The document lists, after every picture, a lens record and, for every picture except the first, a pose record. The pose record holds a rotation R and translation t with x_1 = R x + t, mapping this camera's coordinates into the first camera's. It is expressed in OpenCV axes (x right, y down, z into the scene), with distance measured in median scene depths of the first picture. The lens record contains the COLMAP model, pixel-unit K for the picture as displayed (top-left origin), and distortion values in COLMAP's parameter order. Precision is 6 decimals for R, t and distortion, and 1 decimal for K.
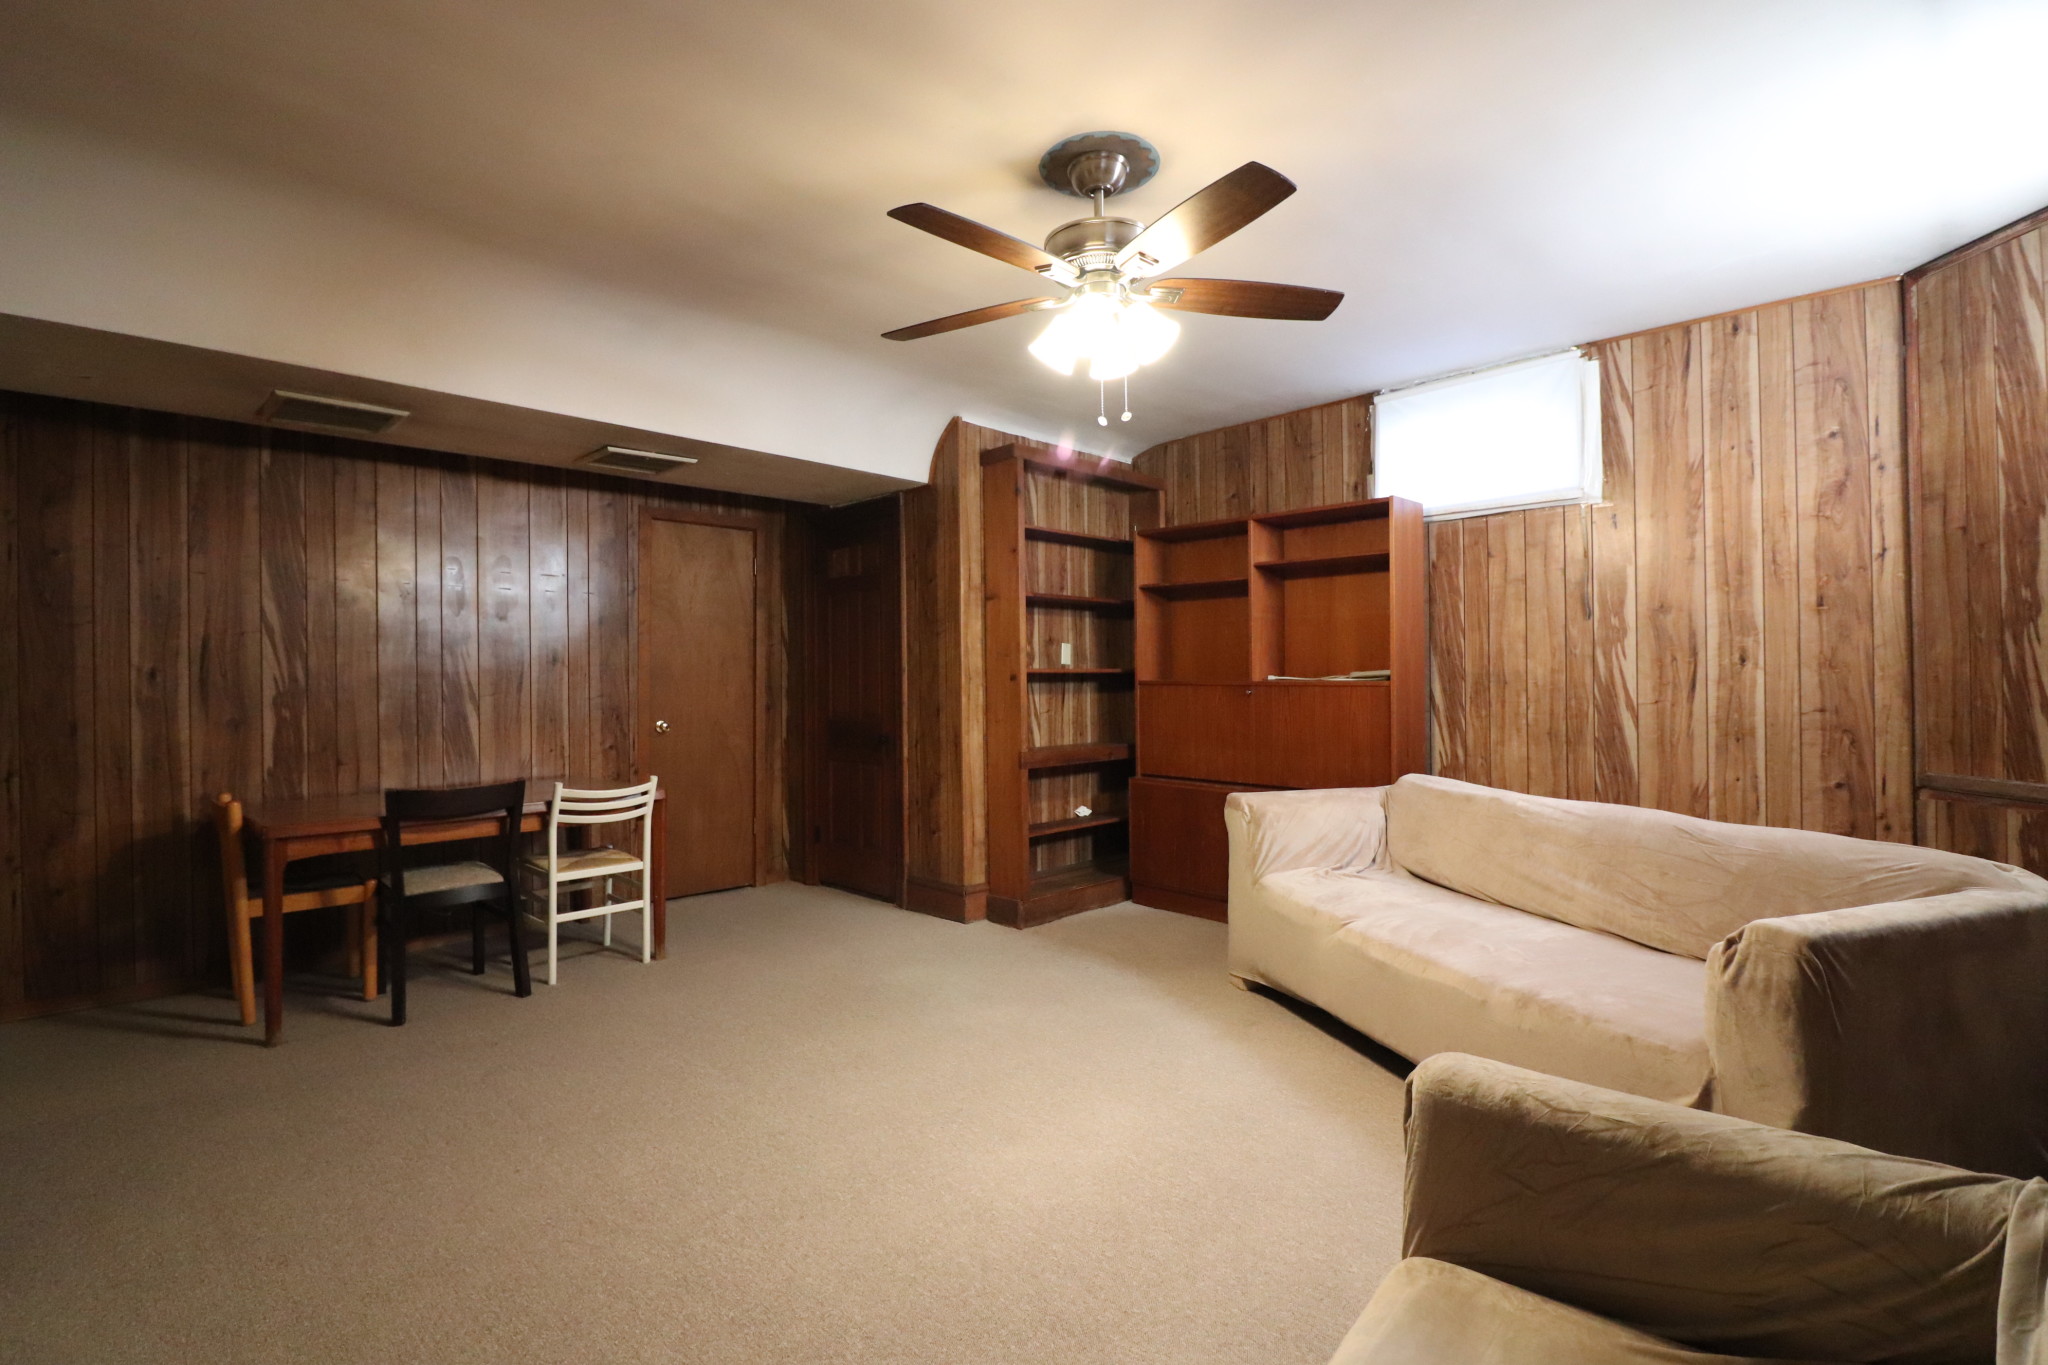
lens RADIAL K [[961.1, 0, 1015.4], [0, 961.1, 673.1], [0, 0, 1]] dist [0.000666, -0.018333]
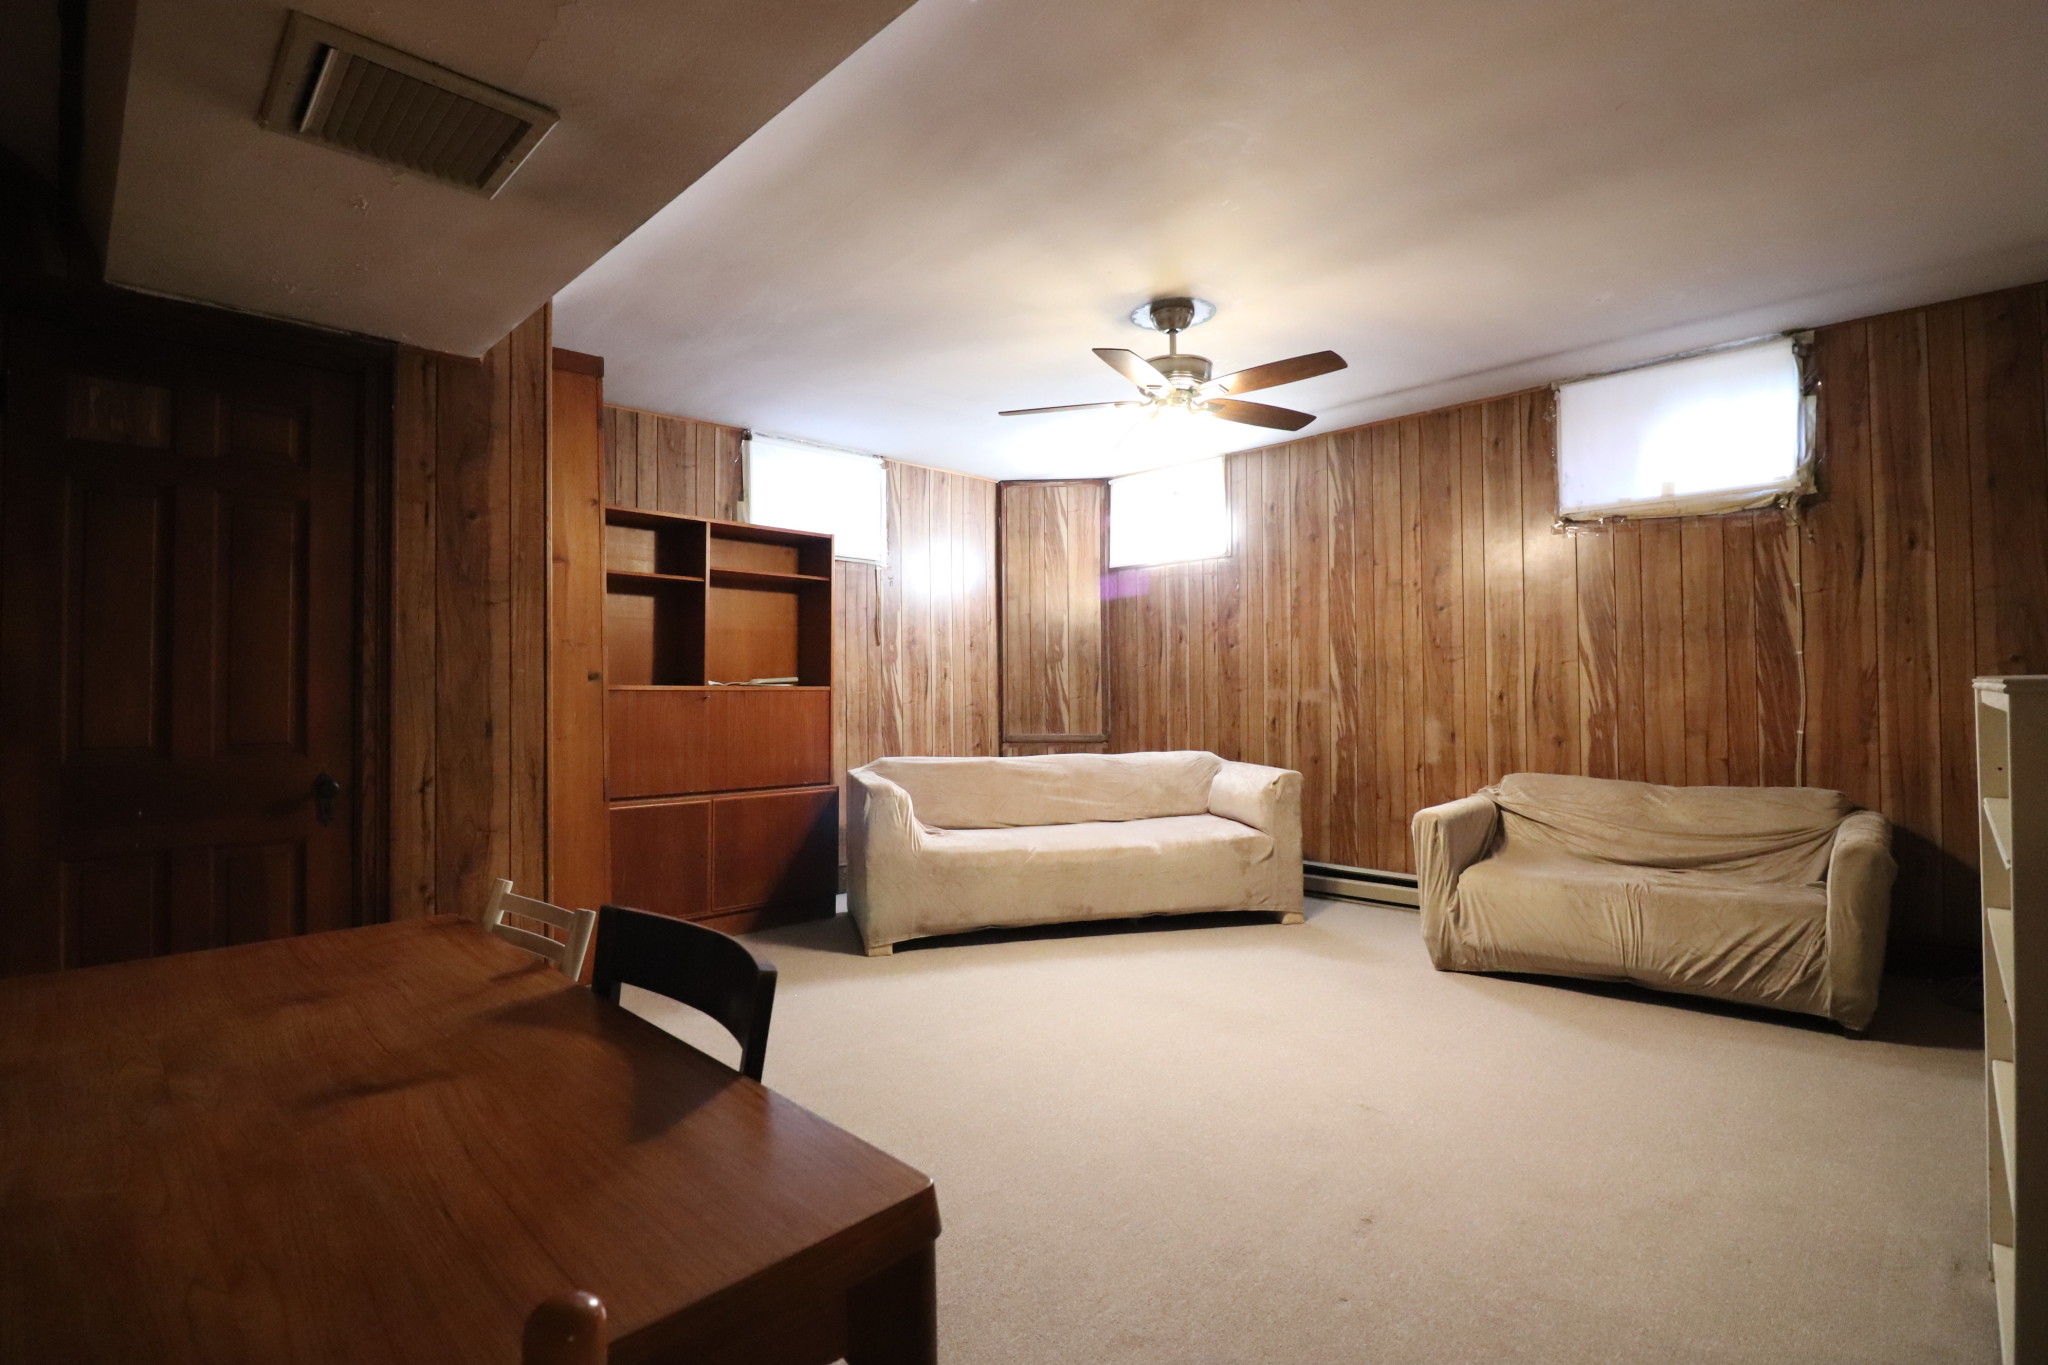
lens RADIAL K [[961.1, 0, 1015.4], [0, 961.1, 673.1], [0, 0, 1]] dist [0.000666, -0.018333]
pose [[-0.001645, 0.028970, 0.999579, -0.875221], [0.002241, 0.999578, -0.028966, 0.028806], [-0.999996, 0.002192, -0.001709, 0.816382]]
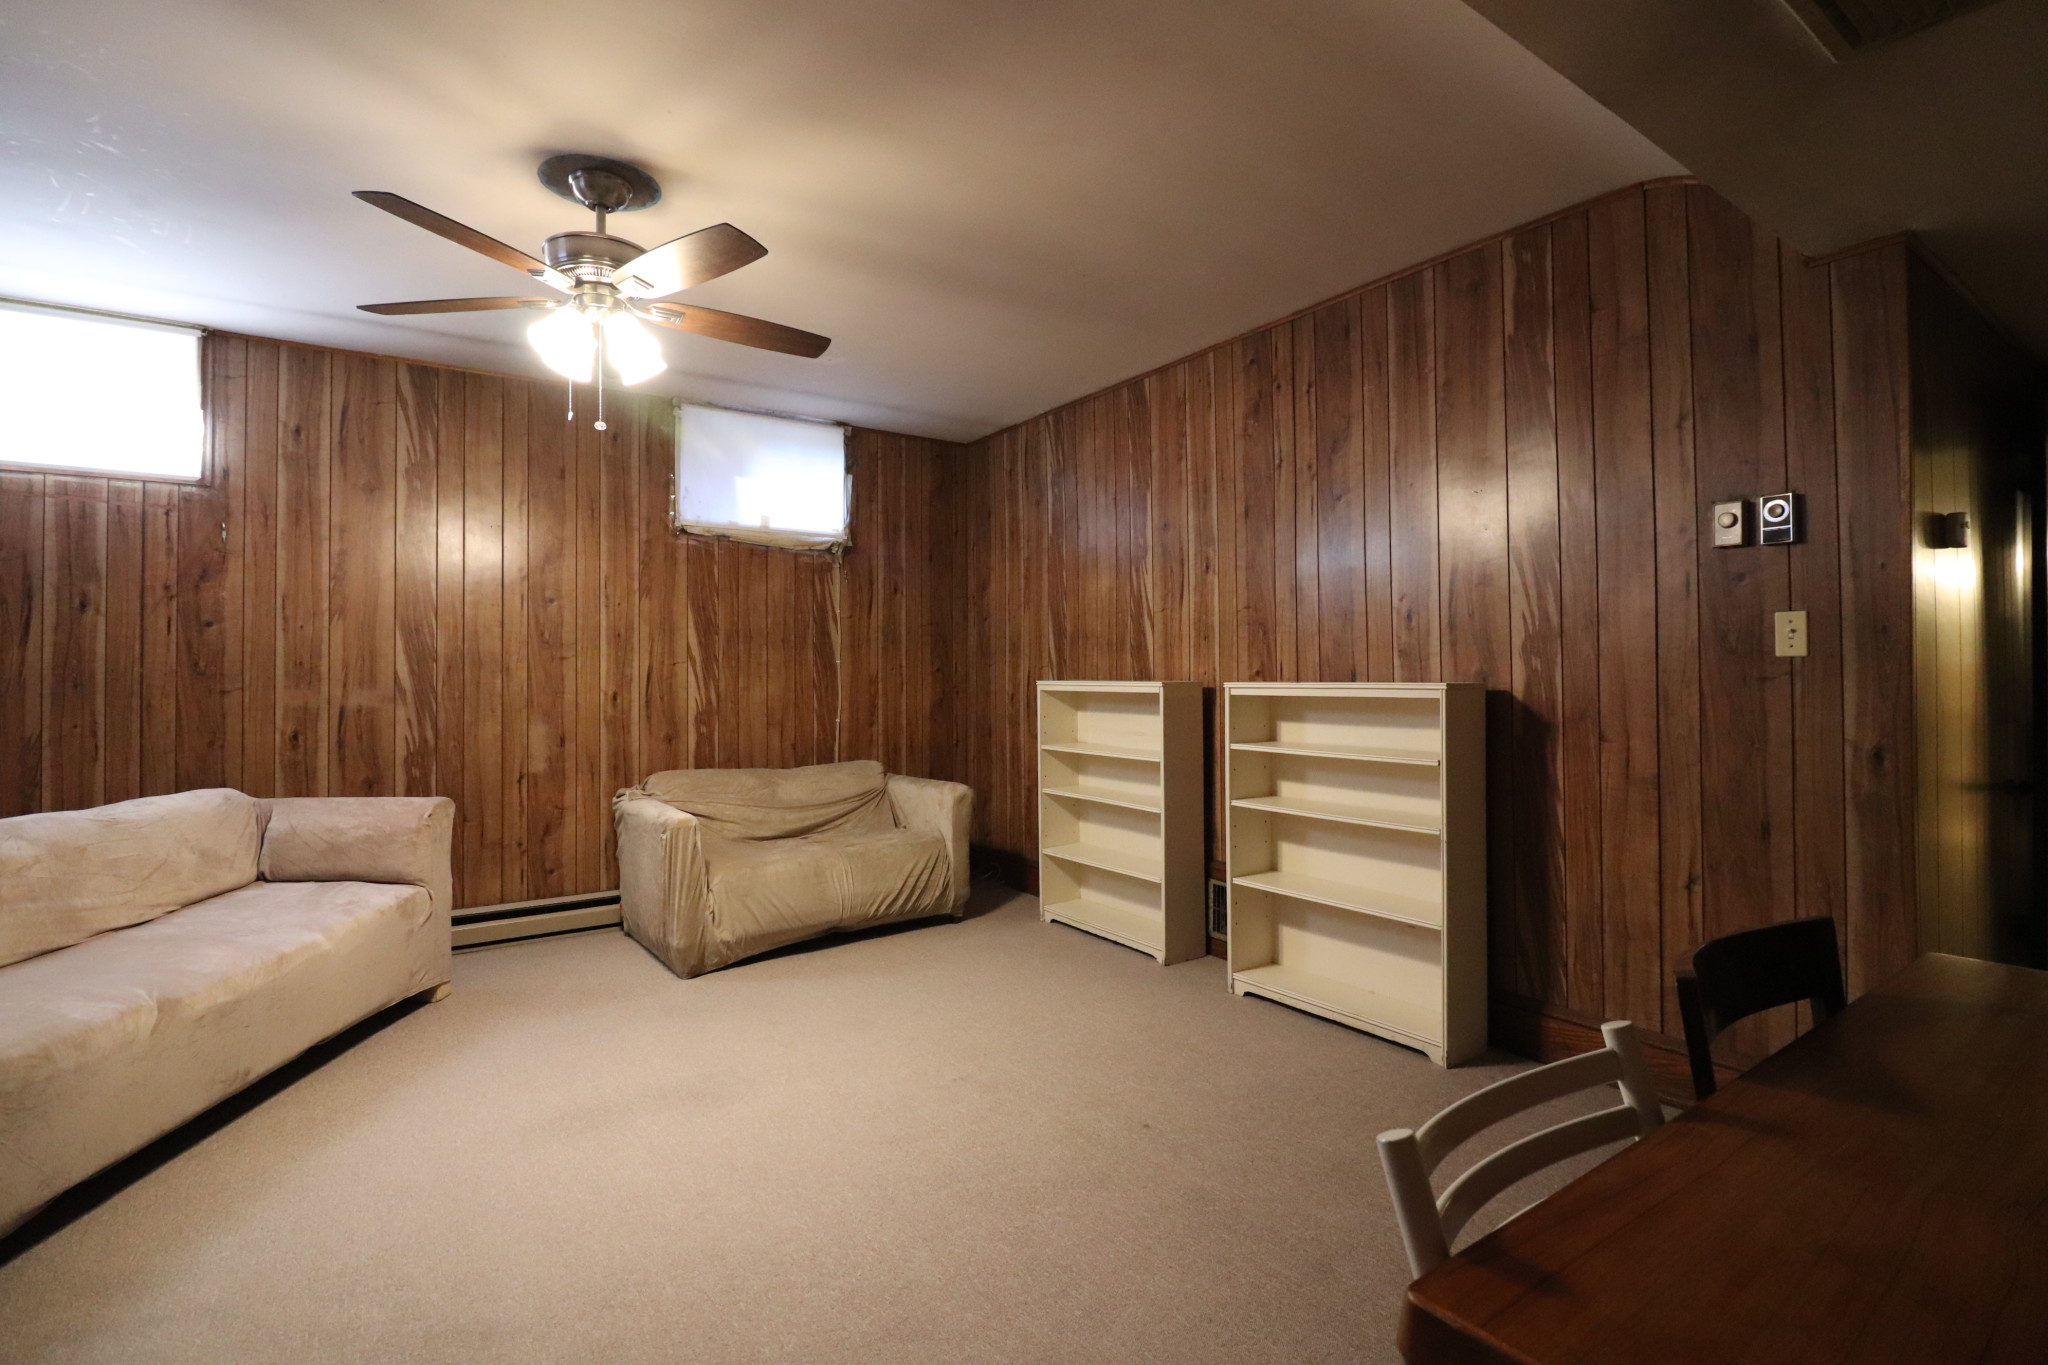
lens RADIAL K [[961.1, 0, 1015.4], [0, 961.1, 673.1], [0, 0, 1]] dist [0.000666, -0.018333]
pose [[-0.986469, 0.017231, 0.163039, -0.349868], [0.014938, 0.999772, -0.015279, 0.020758], [-0.163265, -0.012637, -0.986501, 1.290842]]
